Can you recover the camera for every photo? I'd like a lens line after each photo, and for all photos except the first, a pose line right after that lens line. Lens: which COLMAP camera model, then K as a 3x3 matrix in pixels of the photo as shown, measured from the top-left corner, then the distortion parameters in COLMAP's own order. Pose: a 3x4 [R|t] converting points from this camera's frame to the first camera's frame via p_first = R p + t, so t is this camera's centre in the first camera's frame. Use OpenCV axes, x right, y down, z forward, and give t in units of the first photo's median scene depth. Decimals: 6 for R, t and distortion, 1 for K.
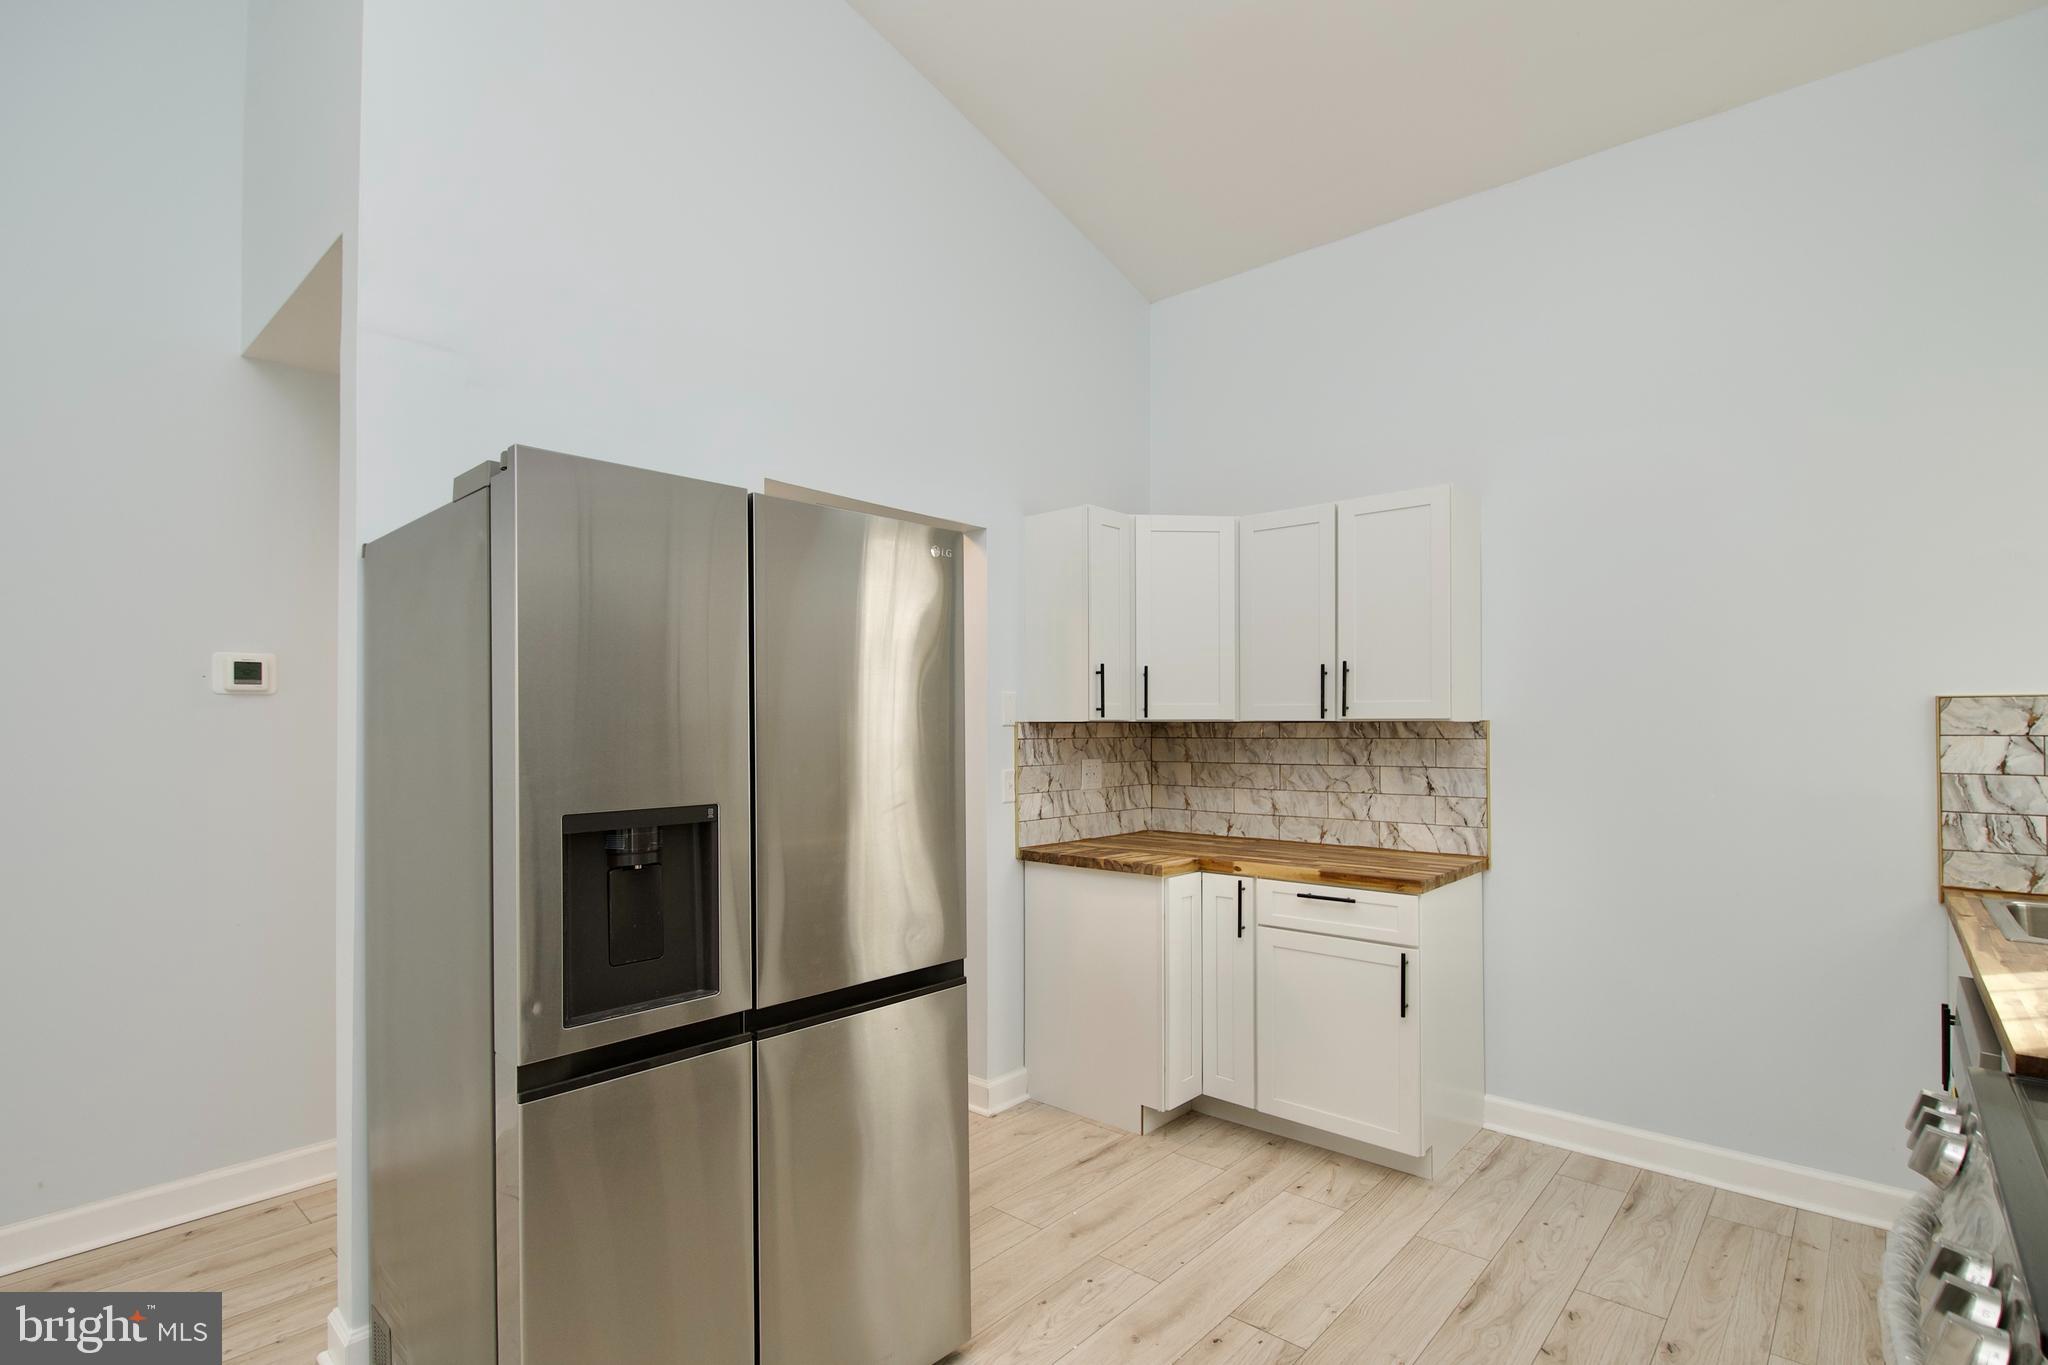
lens RADIAL K [[977.7, 0, 1040.2], [0, 977.7, 714.2], [0, 0, 1]] dist [0.008740, -0.013918]
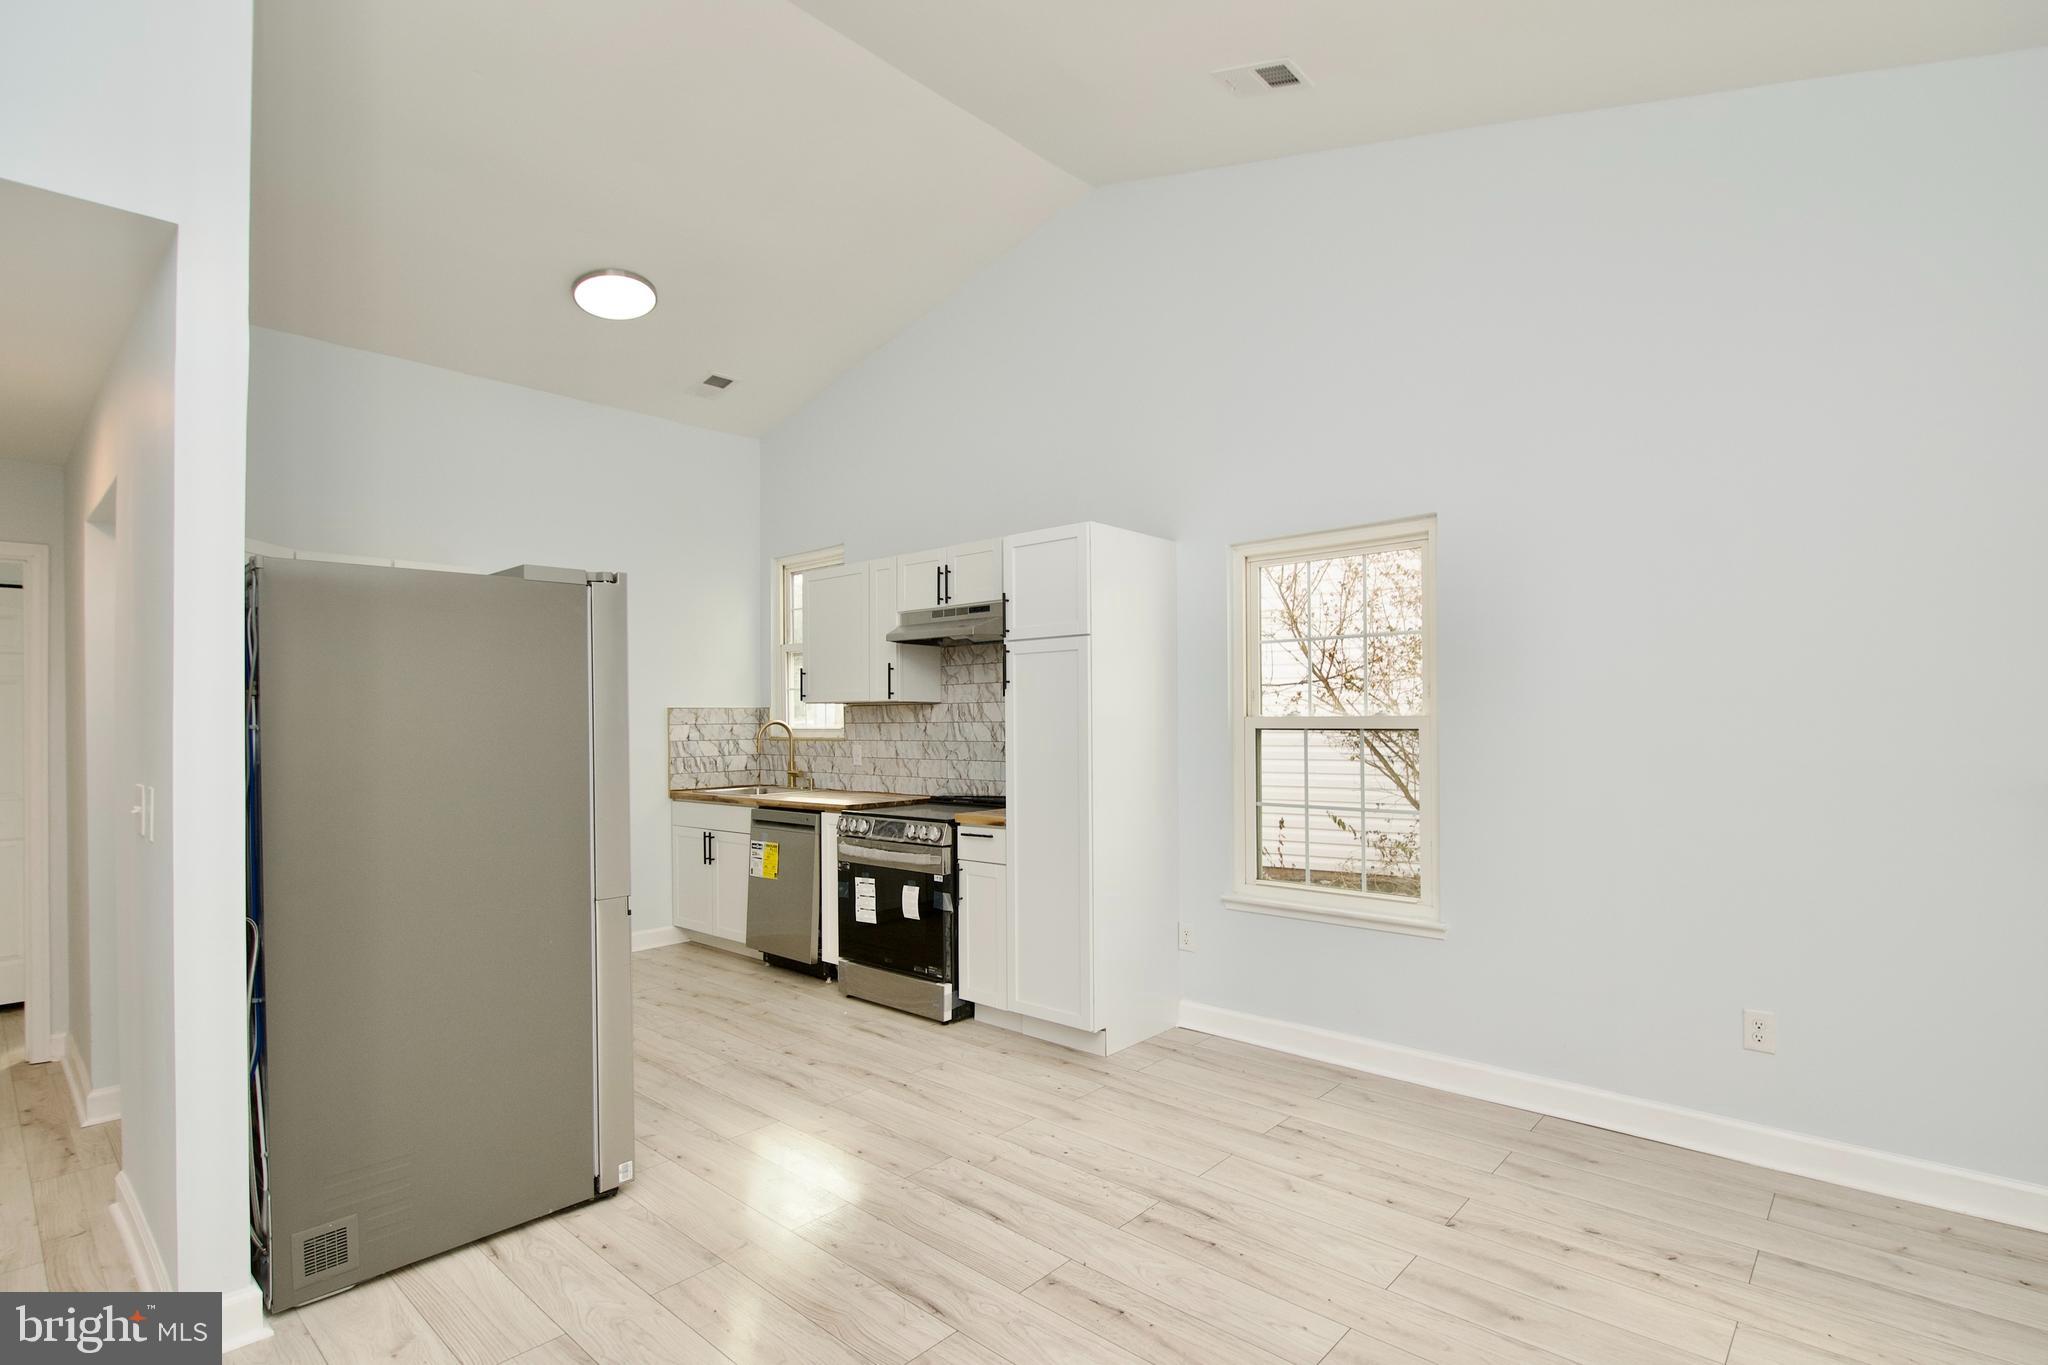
lens RADIAL K [[977.7, 0, 1040.2], [0, 977.7, 714.2], [0, 0, 1]] dist [0.008740, -0.013918]
pose [[0.014110, 0.004214, 0.999892, -1.020647], [-0.003062, 0.999987, -0.004172, 0.002687], [-0.999896, -0.003003, 0.014122, 0.068998]]
